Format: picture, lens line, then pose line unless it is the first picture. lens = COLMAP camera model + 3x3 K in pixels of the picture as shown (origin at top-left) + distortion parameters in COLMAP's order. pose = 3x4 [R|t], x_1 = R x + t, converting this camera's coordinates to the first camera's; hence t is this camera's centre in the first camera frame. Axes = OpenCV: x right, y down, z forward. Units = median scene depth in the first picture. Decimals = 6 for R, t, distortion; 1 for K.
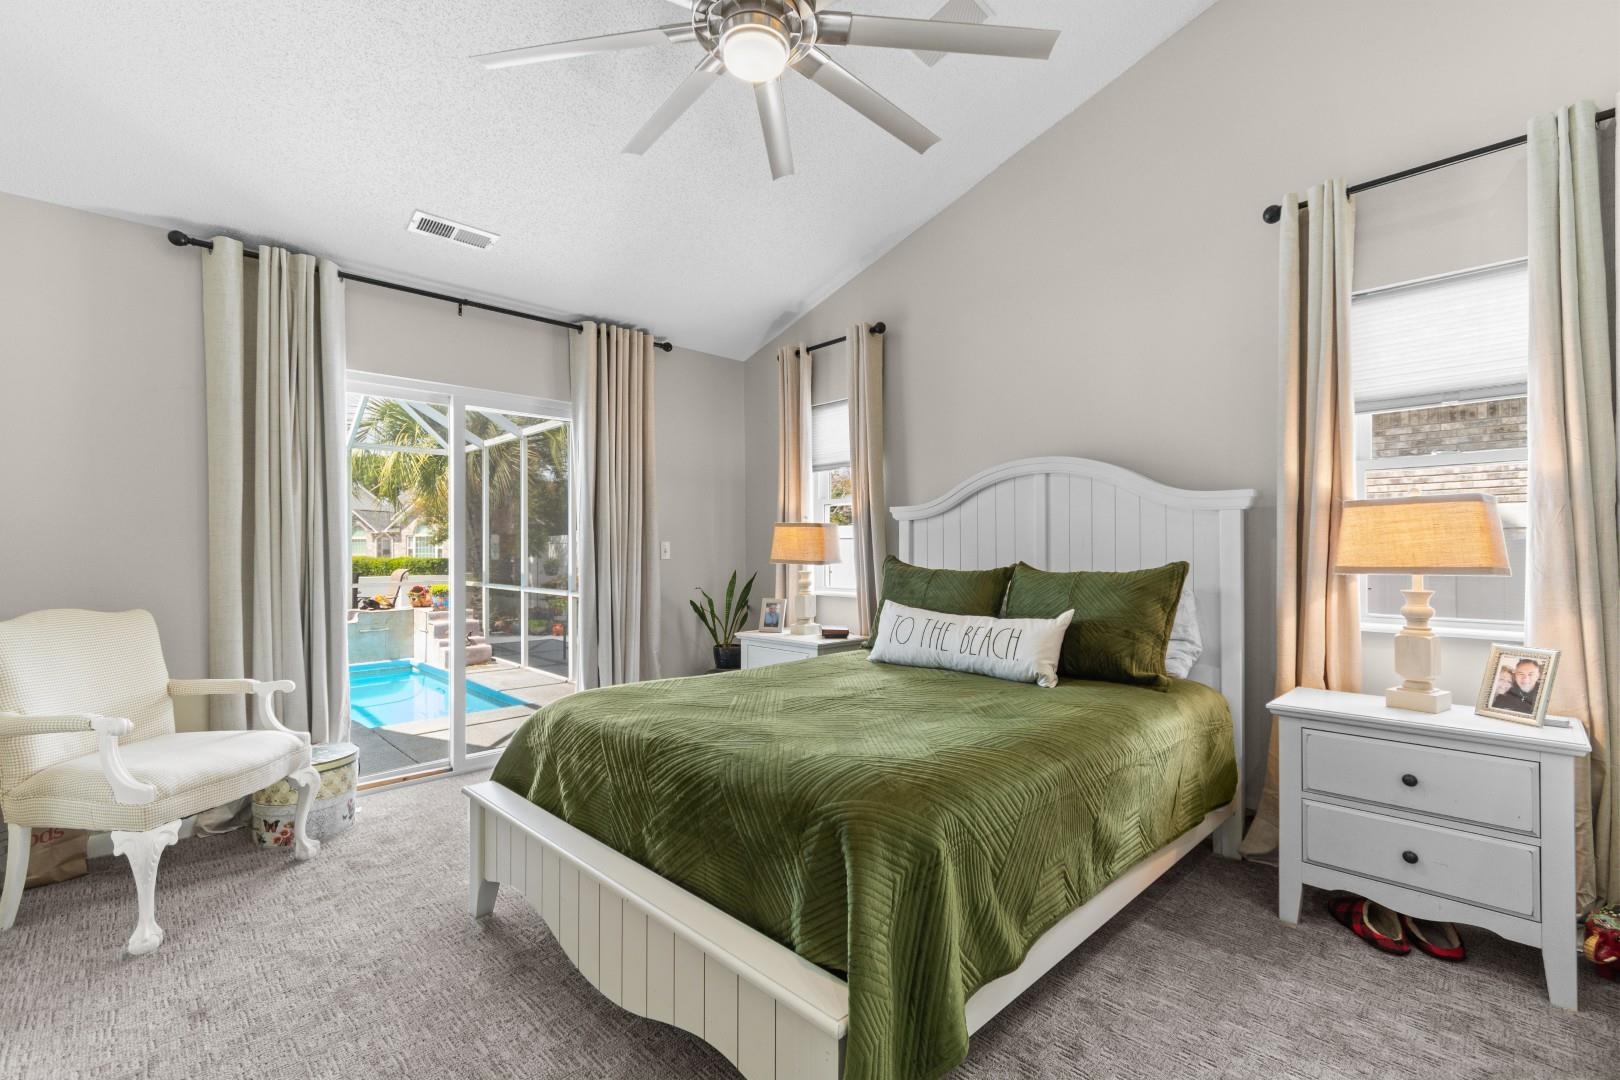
lens RADIAL K [[728.0, 0, 807.1], [0, 728.0, 543.2], [0, 0, 1]] dist [0.007288, -0.002242]
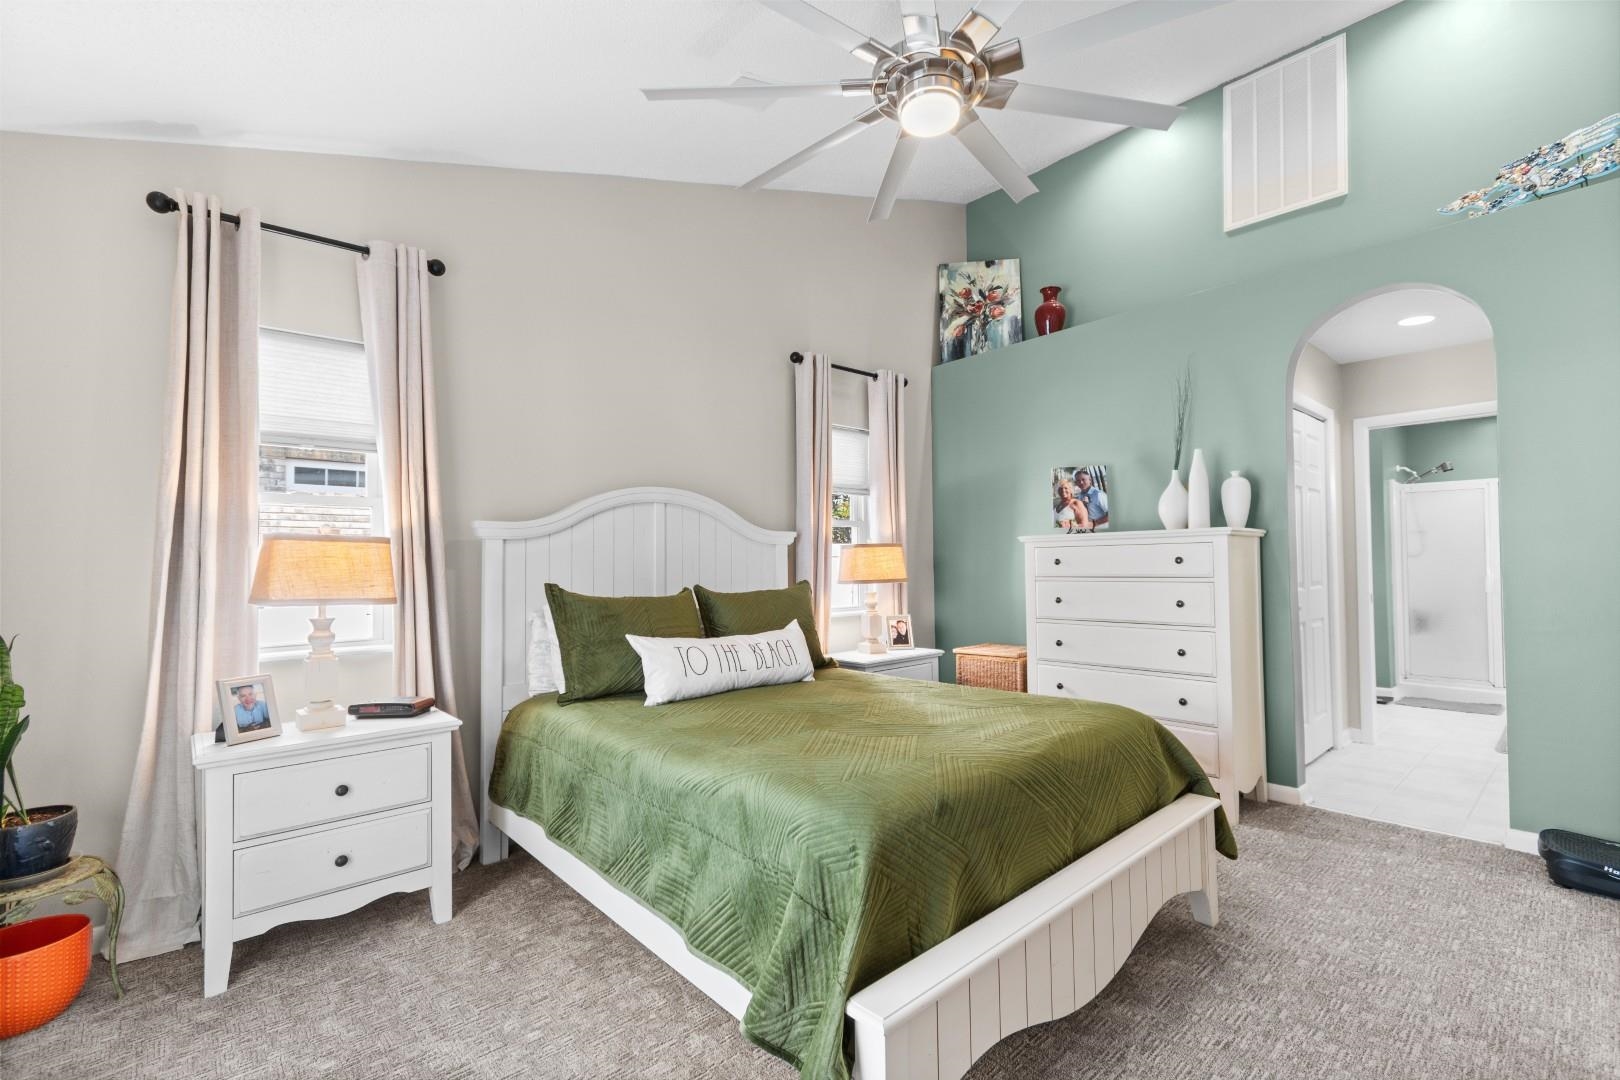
lens RADIAL K [[728.0, 0, 812.1], [0, 728.0, 567.1], [0, 0, 1]] dist [0.007288, -0.002242]
pose [[0.020177, 0.004920, 0.999784, -0.604060], [0.010615, 0.999930, -0.005135, 0.004594], [-0.999740, 0.010716, 0.020123, 0.623708]]
